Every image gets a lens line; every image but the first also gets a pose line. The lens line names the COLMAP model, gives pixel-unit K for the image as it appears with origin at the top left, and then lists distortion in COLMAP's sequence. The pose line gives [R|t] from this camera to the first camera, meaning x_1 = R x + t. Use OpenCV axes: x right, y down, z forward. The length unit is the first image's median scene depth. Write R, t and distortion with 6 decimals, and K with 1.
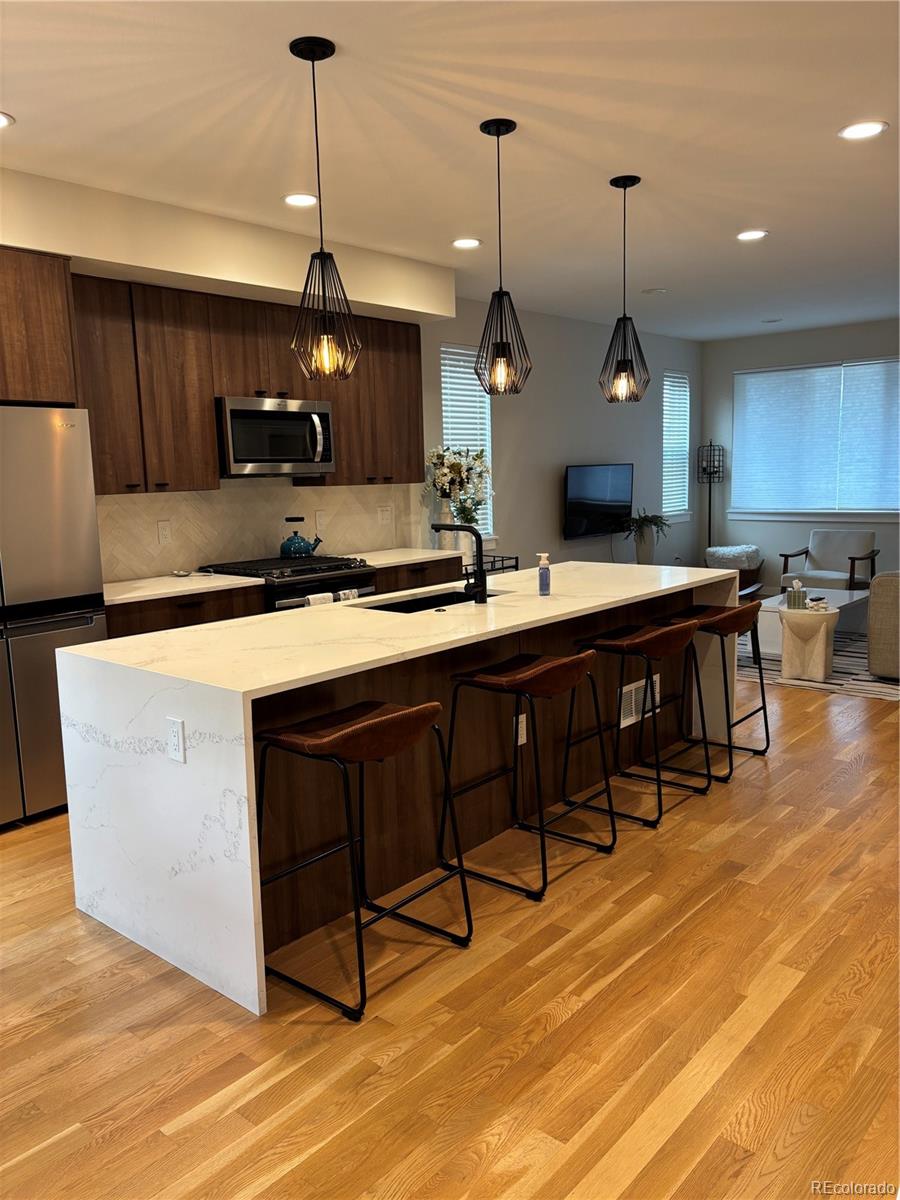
lens RADIAL K [[906.9, 0, 448.7], [0, 906.9, 603.6], [0, 0, 1]] dist [0.047995, -0.054980]
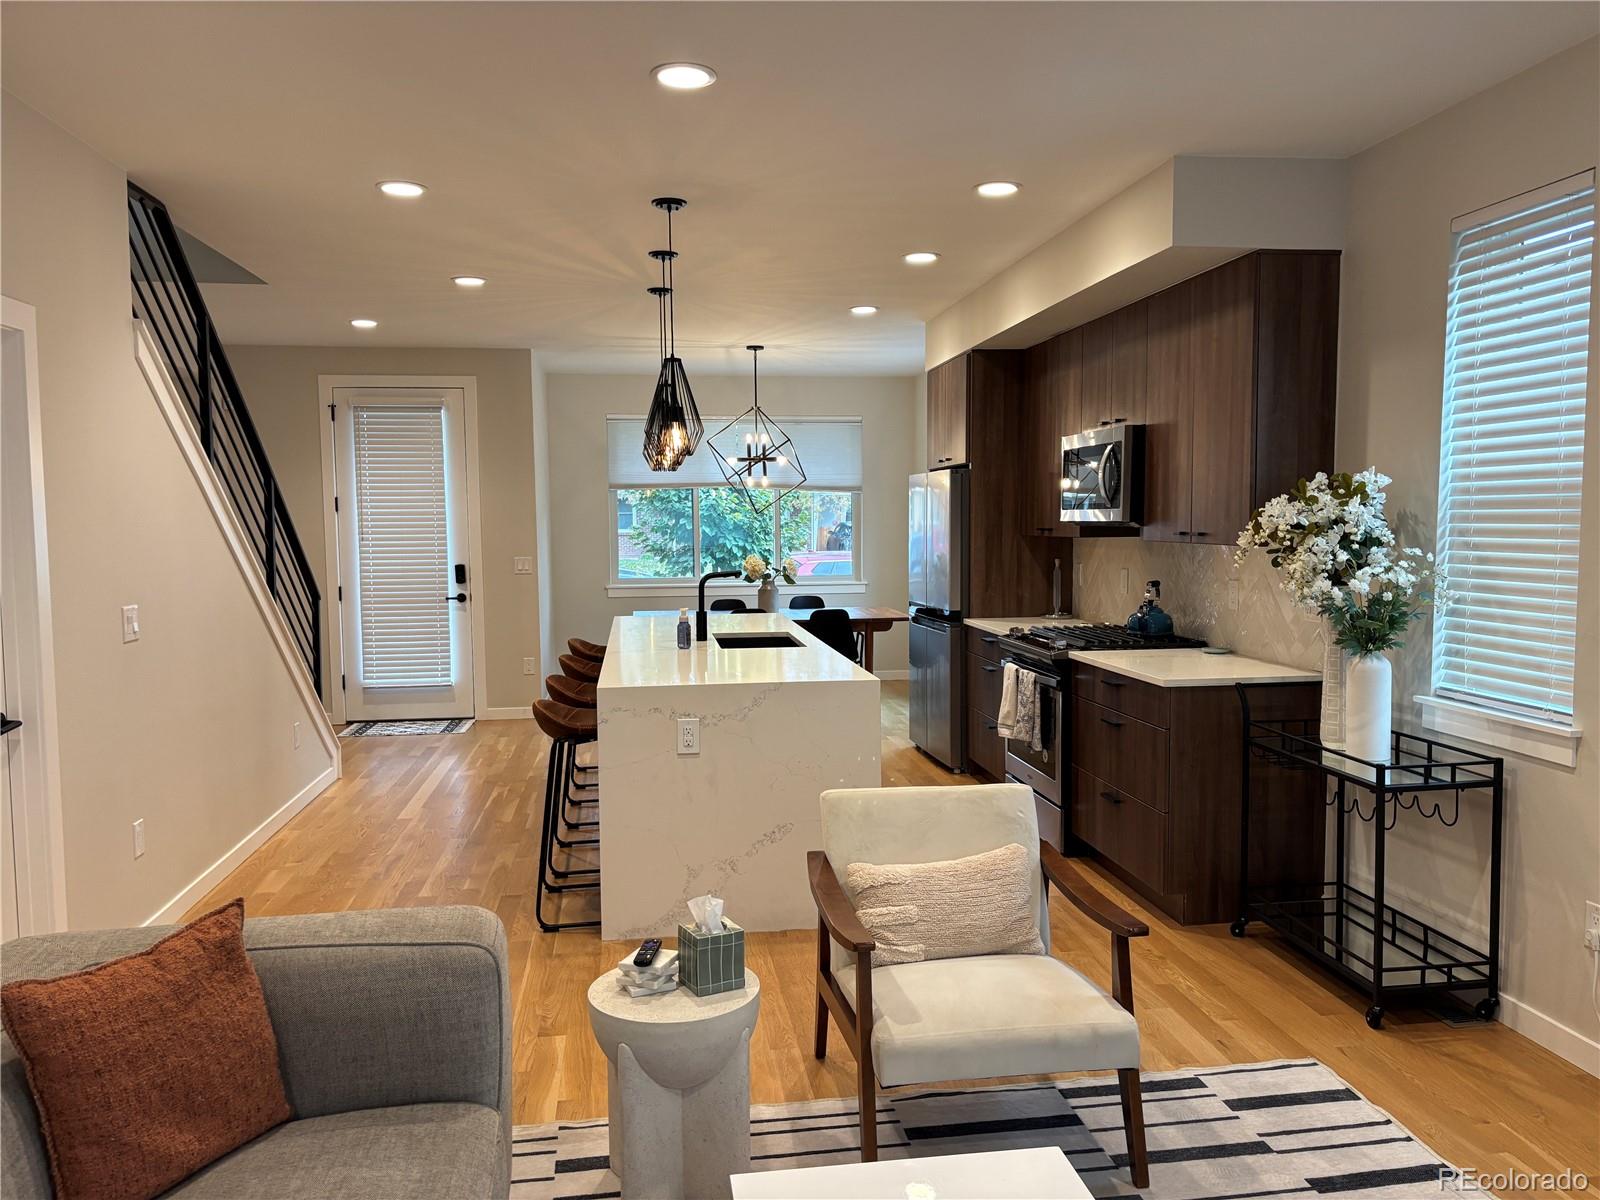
lens RADIAL K [[1209.1, 0, 808.1], [0, 1209.1, 605.2], [0, 0, 1]] dist [0.047995, -0.054980]
pose [[-0.657287, 0.093397, -0.747831, 0.837323], [-0.077582, 0.978634, 0.190410, -0.270271], [0.749637, 0.183172, -0.635997, 1.590743]]
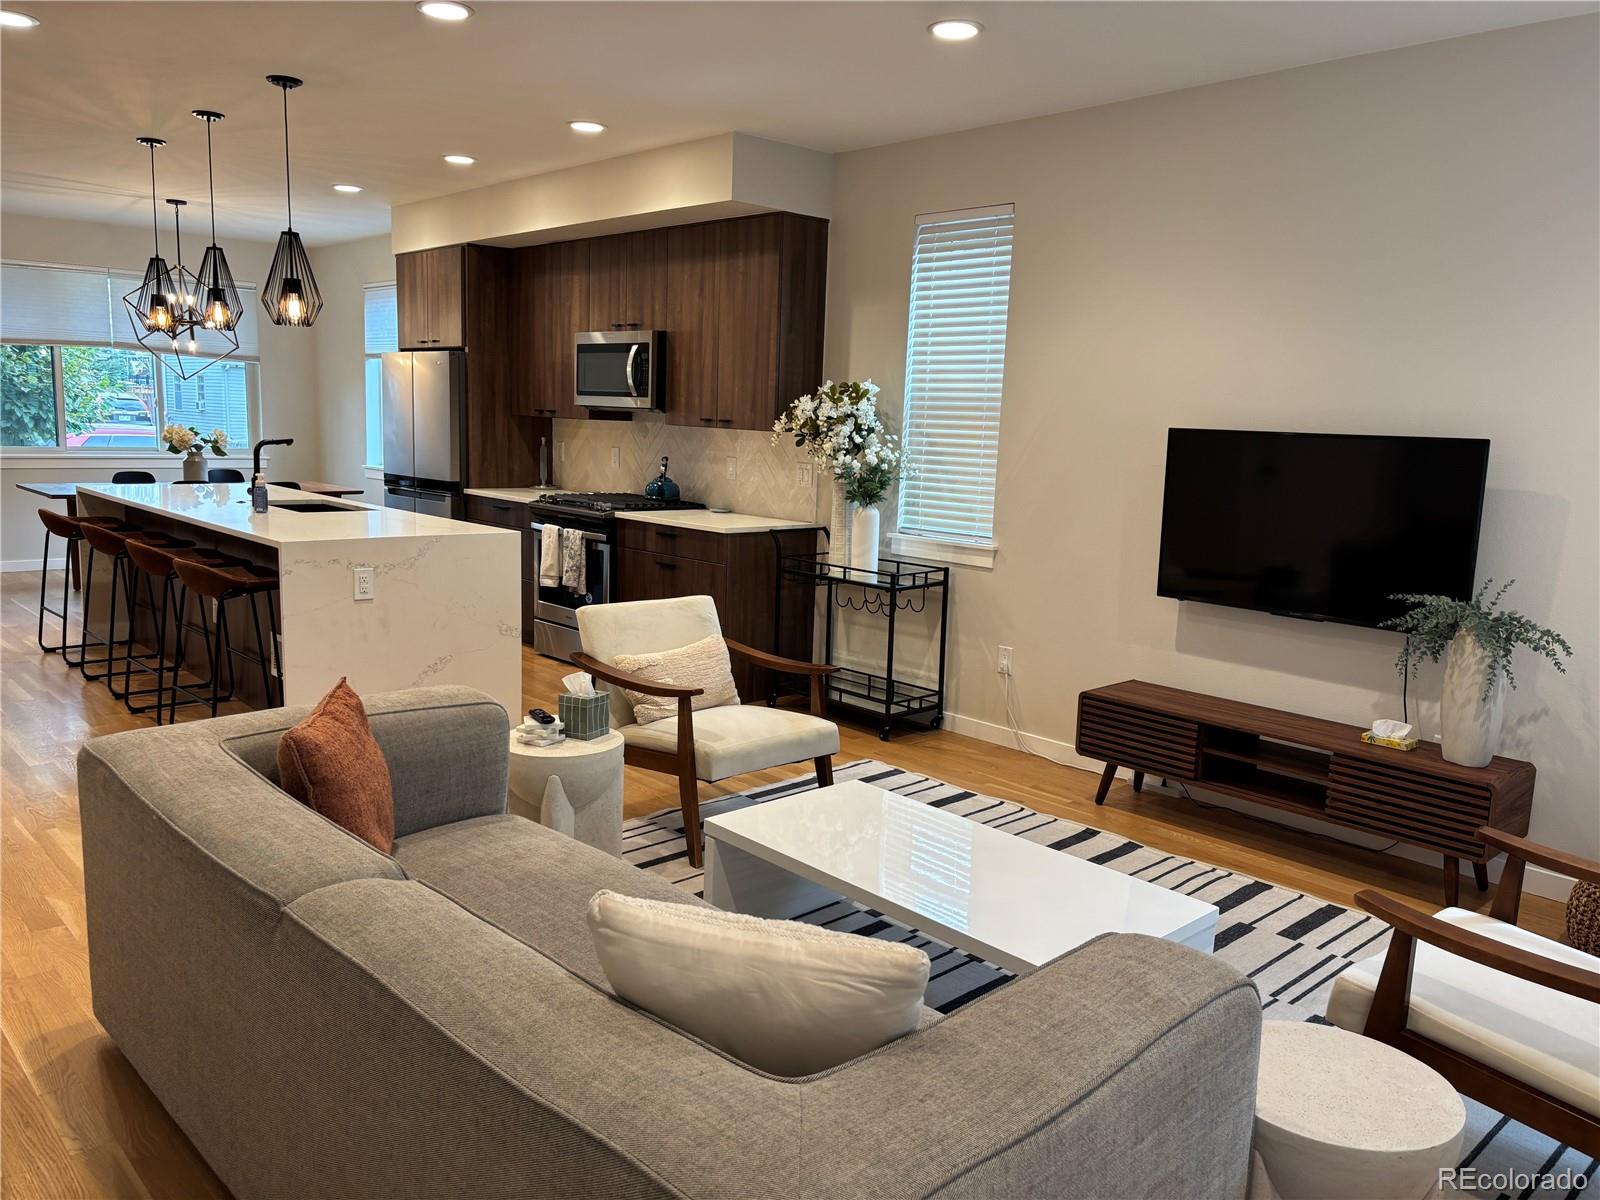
lens RADIAL K [[1209.1, 0, 811.6], [0, 1209.1, 614.7], [0, 0, 1]] dist [0.047995, -0.054980]
pose [[-0.108662, 0.191639, -0.975432, 1.181029], [-0.174289, 0.962370, 0.208488, -0.251460], [0.978681, 0.192662, -0.071173, 1.421922]]
